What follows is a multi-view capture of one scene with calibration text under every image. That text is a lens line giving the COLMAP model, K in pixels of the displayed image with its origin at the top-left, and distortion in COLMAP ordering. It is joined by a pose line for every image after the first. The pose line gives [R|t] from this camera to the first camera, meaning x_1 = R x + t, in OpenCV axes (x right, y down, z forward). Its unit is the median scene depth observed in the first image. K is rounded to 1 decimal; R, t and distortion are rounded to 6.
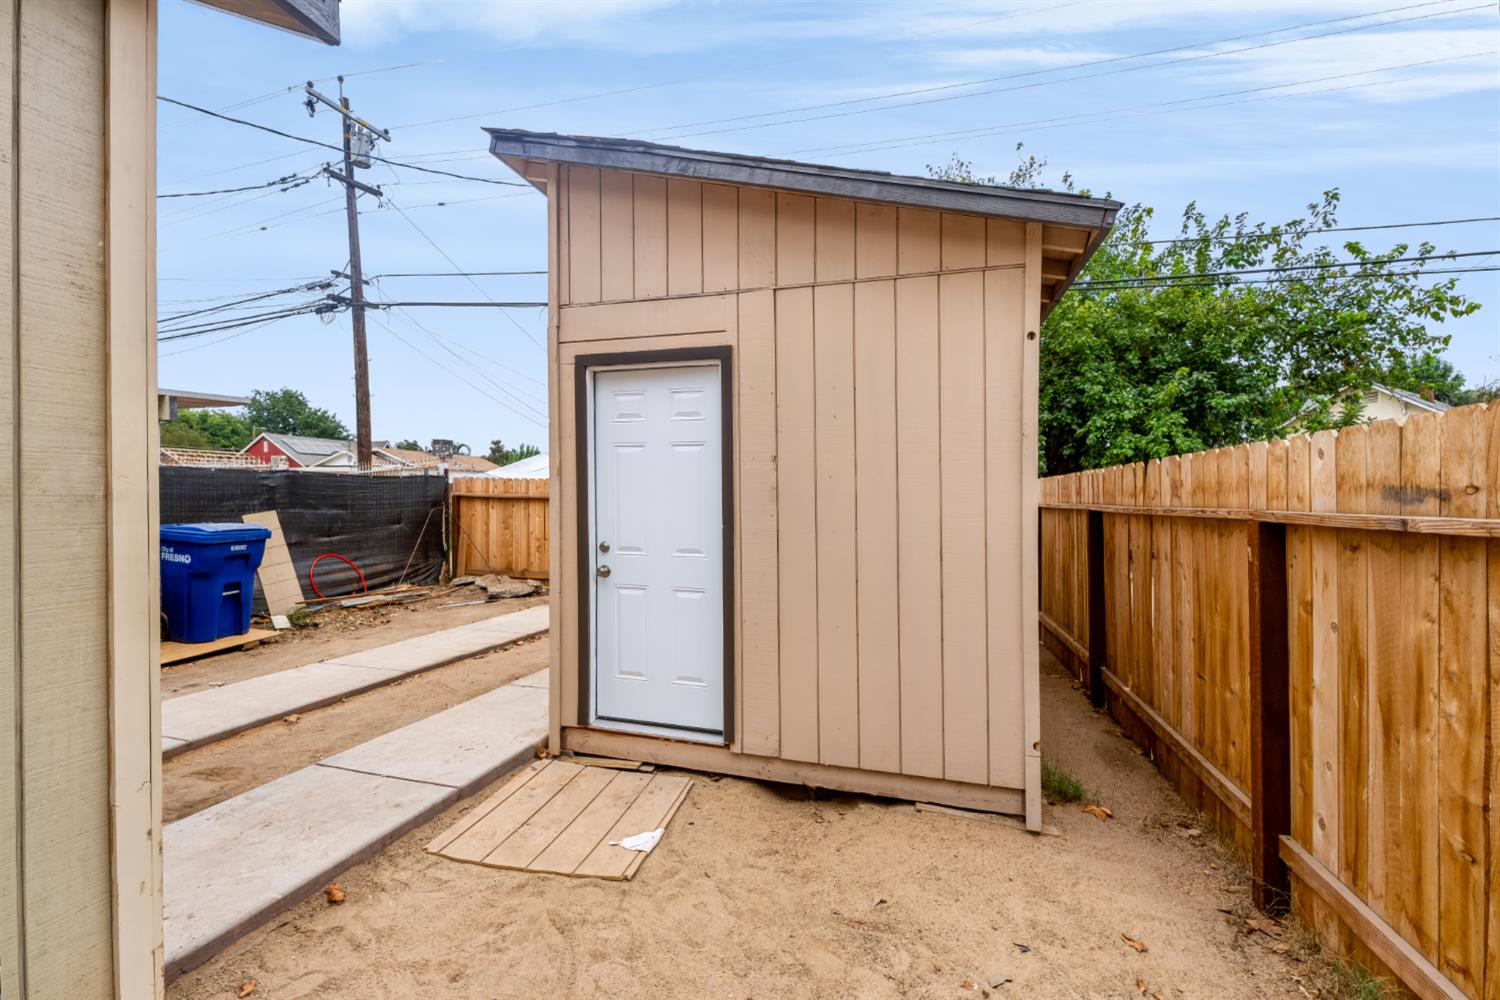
lens RADIAL K [[637.9, 0, 752.5], [0, 637.9, 499.9], [0, 0, 1]] dist [0.001141, 0.001492]
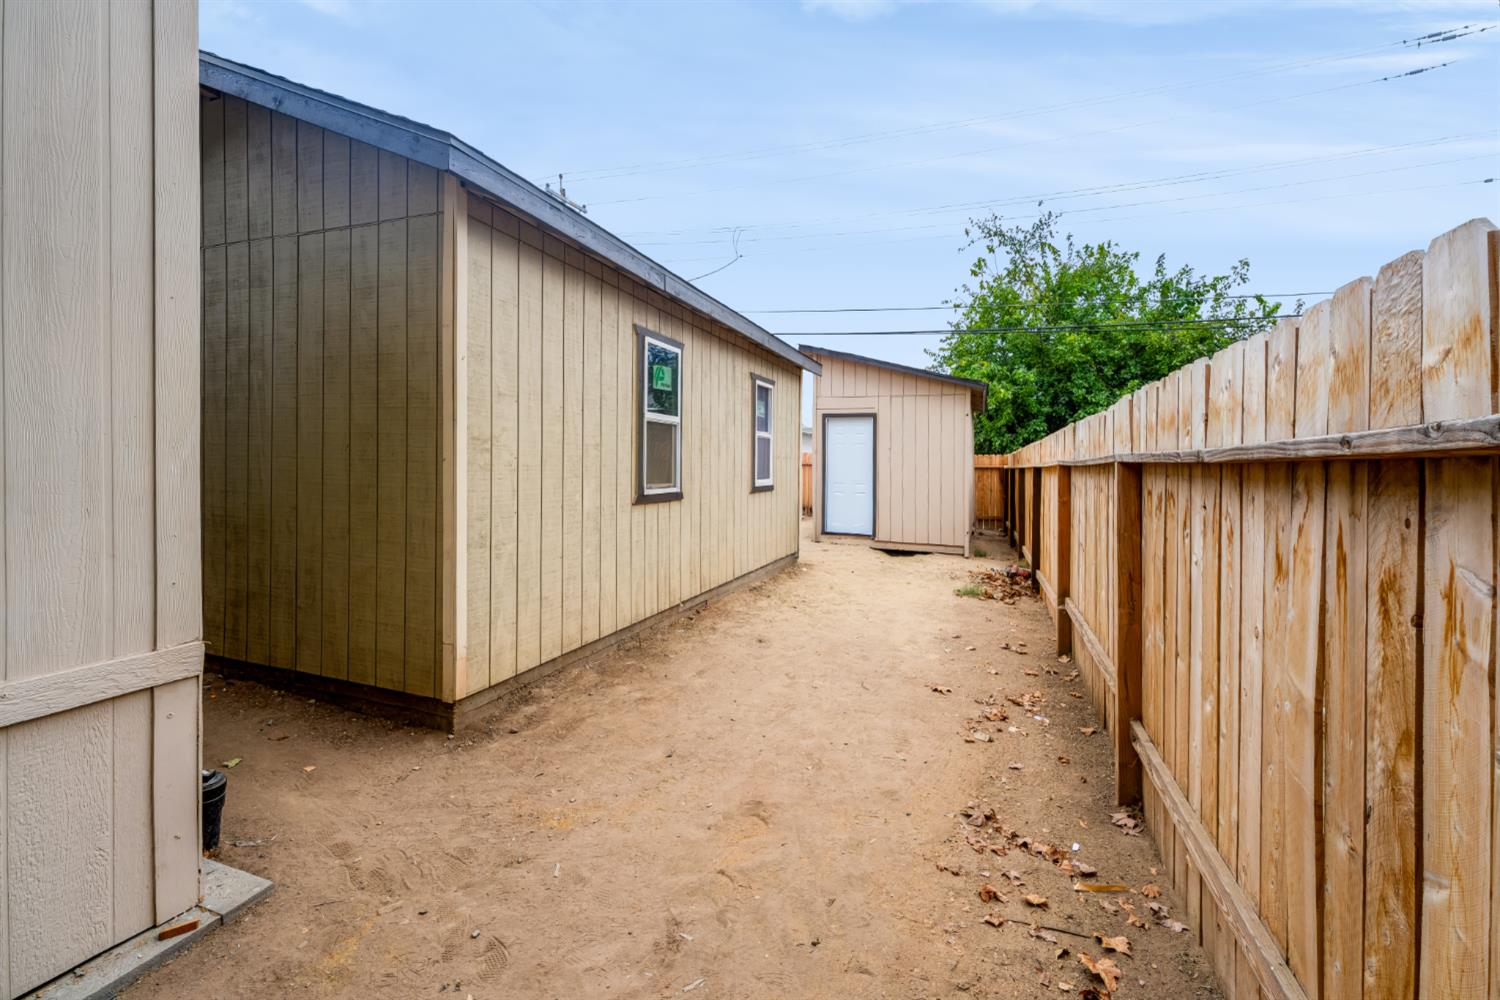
lens RADIAL K [[637.9, 0, 749.4], [0, 637.9, 467.6], [0, 0, 1]] dist [0.001141, 0.001492]
pose [[0.996015, 0.011813, -0.088397, -0.089736], [-0.011782, 0.999930, 0.000866, 0.008543], [0.088401, 0.000179, 0.996085, -0.527737]]
